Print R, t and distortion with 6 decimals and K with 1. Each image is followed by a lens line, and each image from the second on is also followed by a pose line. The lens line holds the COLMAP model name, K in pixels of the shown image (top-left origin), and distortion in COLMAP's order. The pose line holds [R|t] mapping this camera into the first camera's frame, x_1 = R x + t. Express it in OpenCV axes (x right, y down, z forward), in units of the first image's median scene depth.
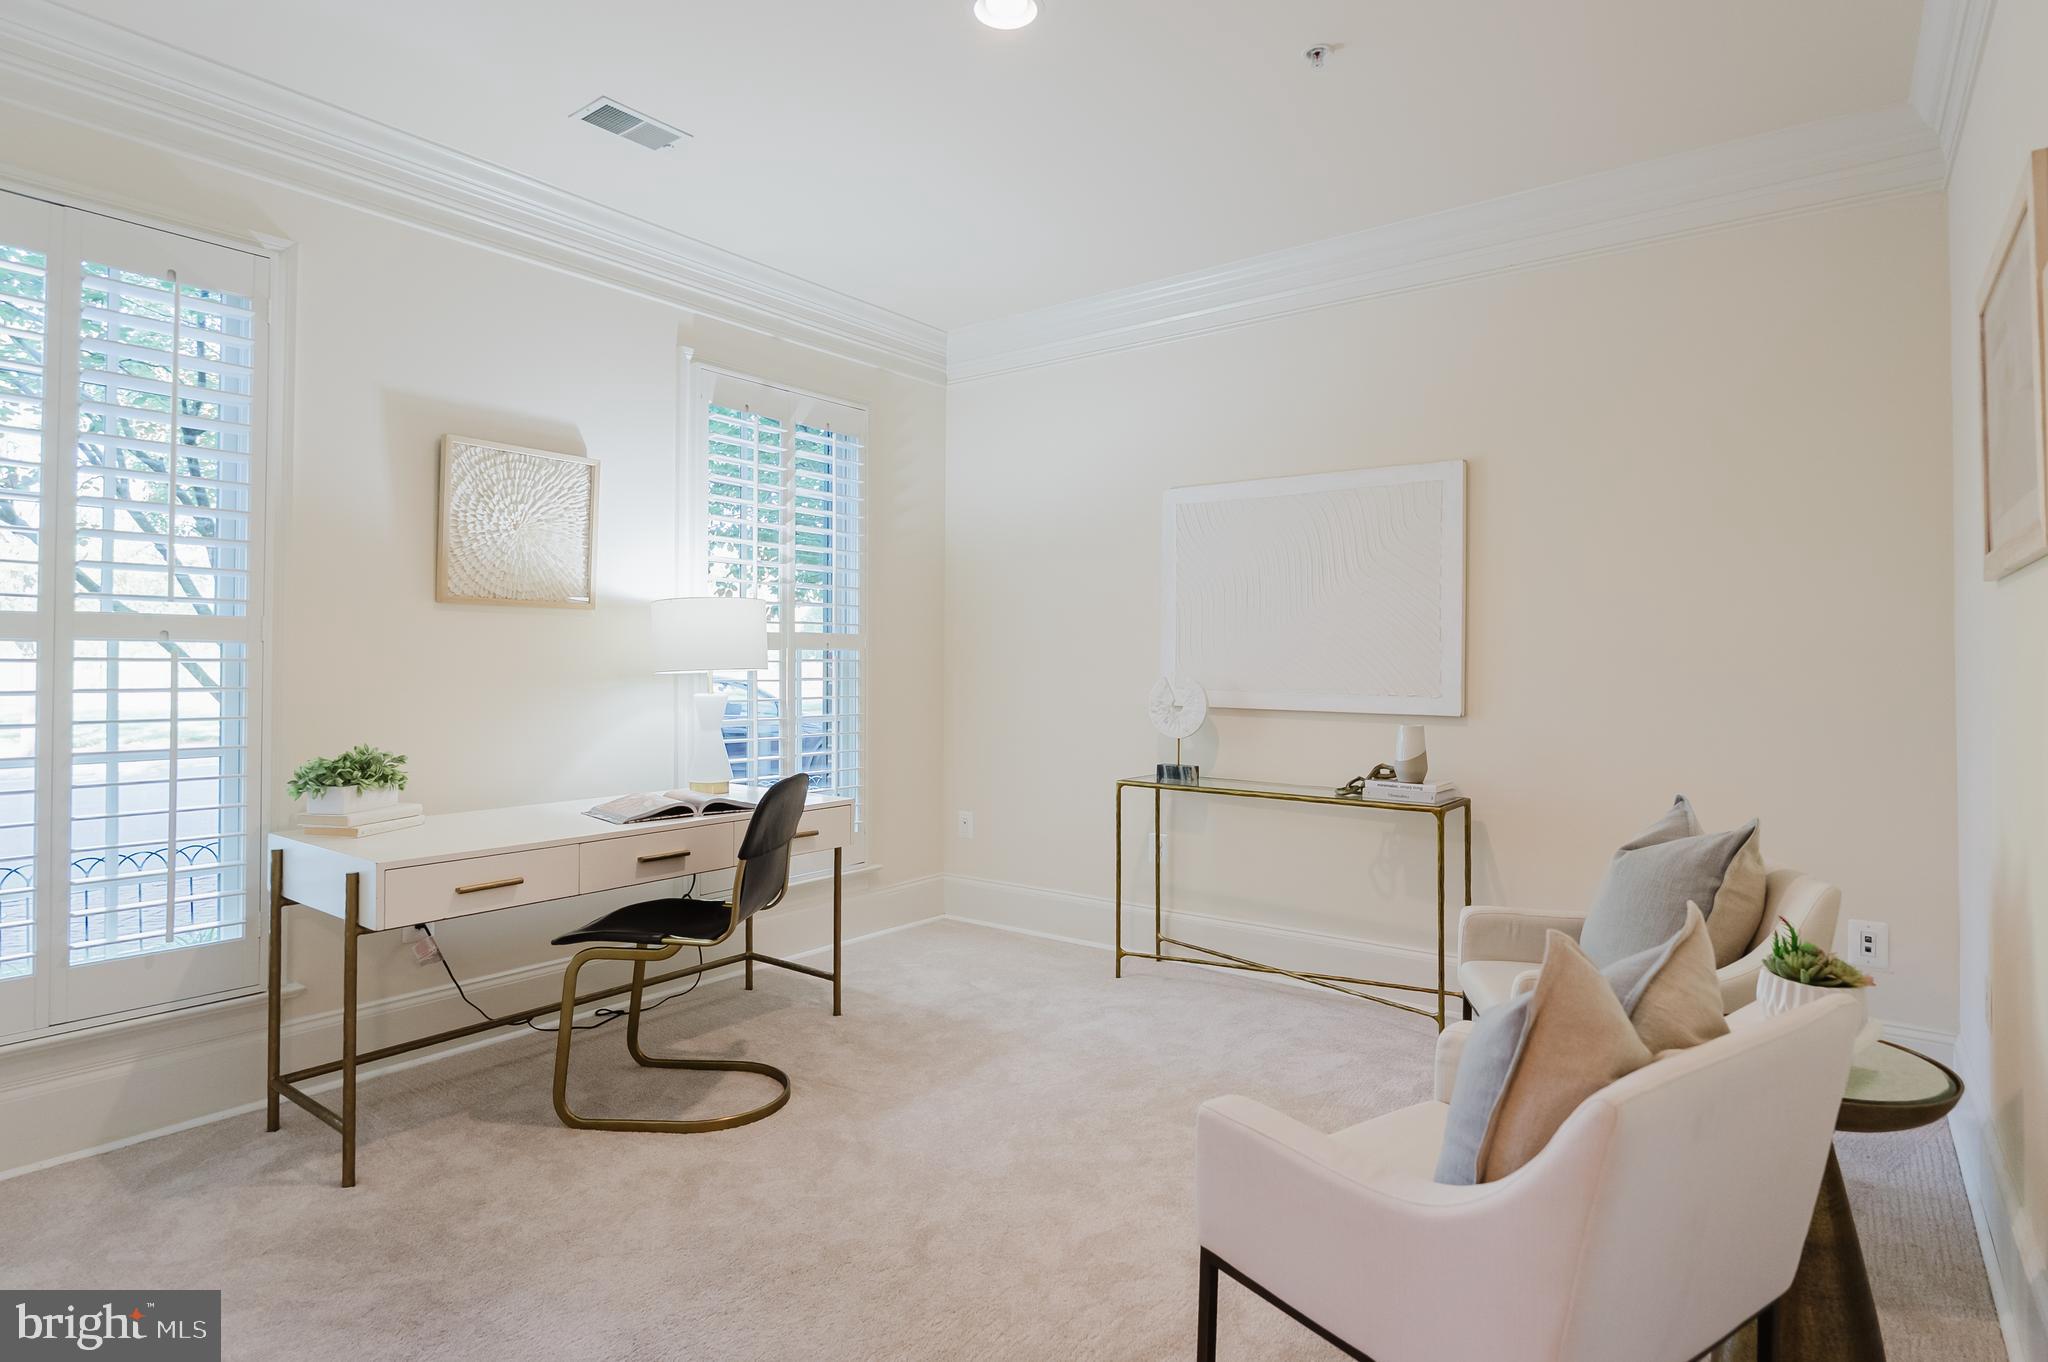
lens RADIAL K [[1029.1, 0, 1024.0], [0, 1029.1, 681.0], [0, 0, 1]] dist [-0.013203, 0.001112]
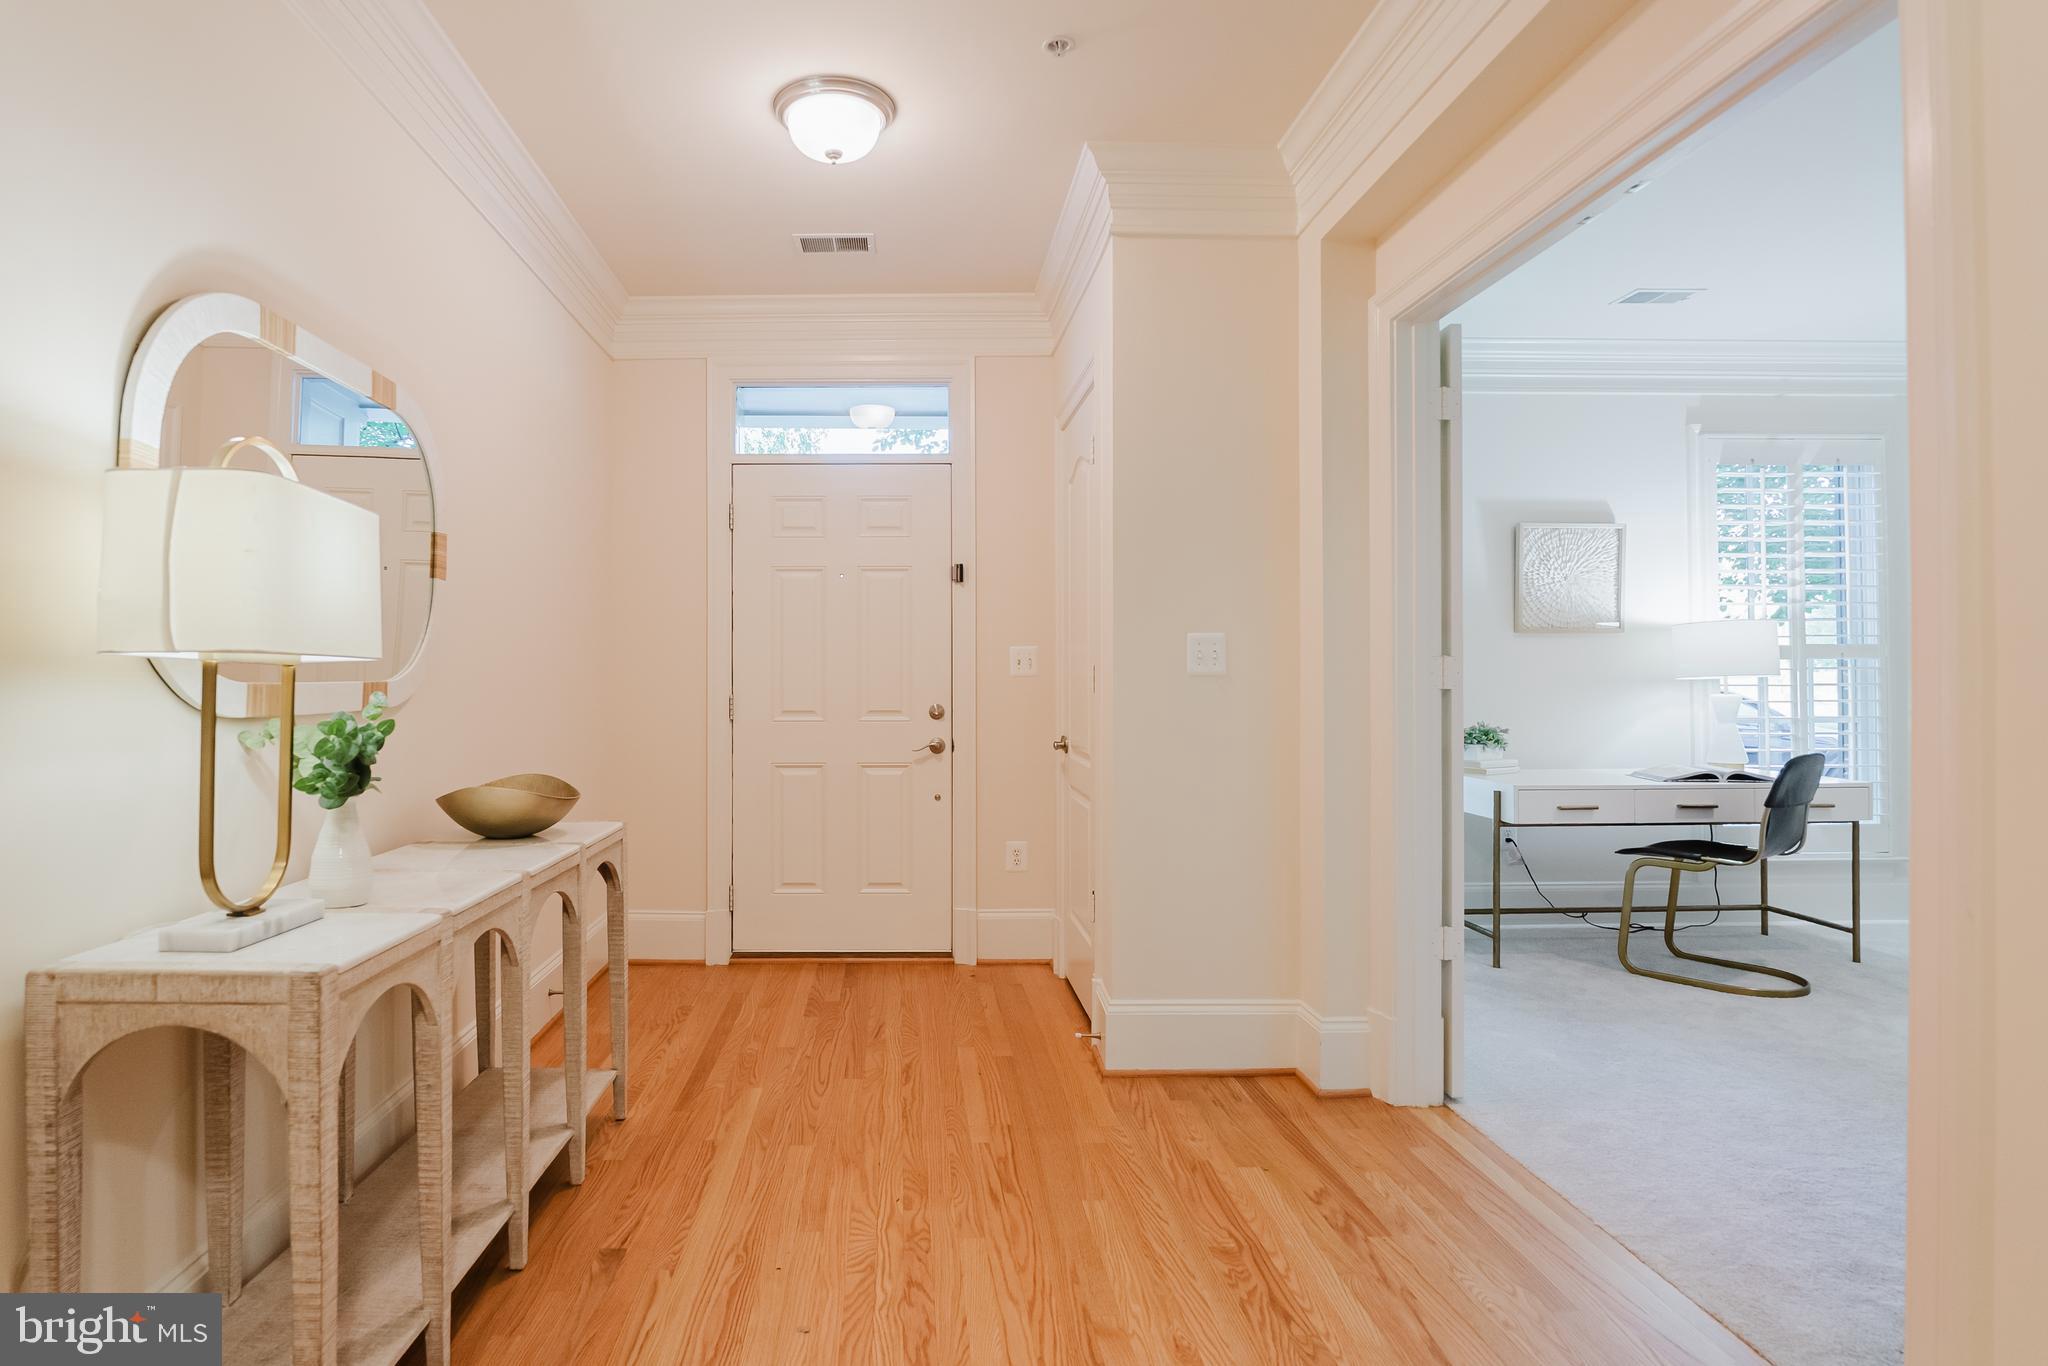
lens RADIAL K [[1080.2, 0, 885.1], [0, 1080.2, 652.6], [0, 0, 1]] dist [-0.033369, 0.008441]
pose [[0.601015, -0.021497, -0.798948, 0.130899], [-0.009547, 0.999374, -0.034071, 0.015875], [0.799181, 0.028105, 0.600434, -0.672179]]
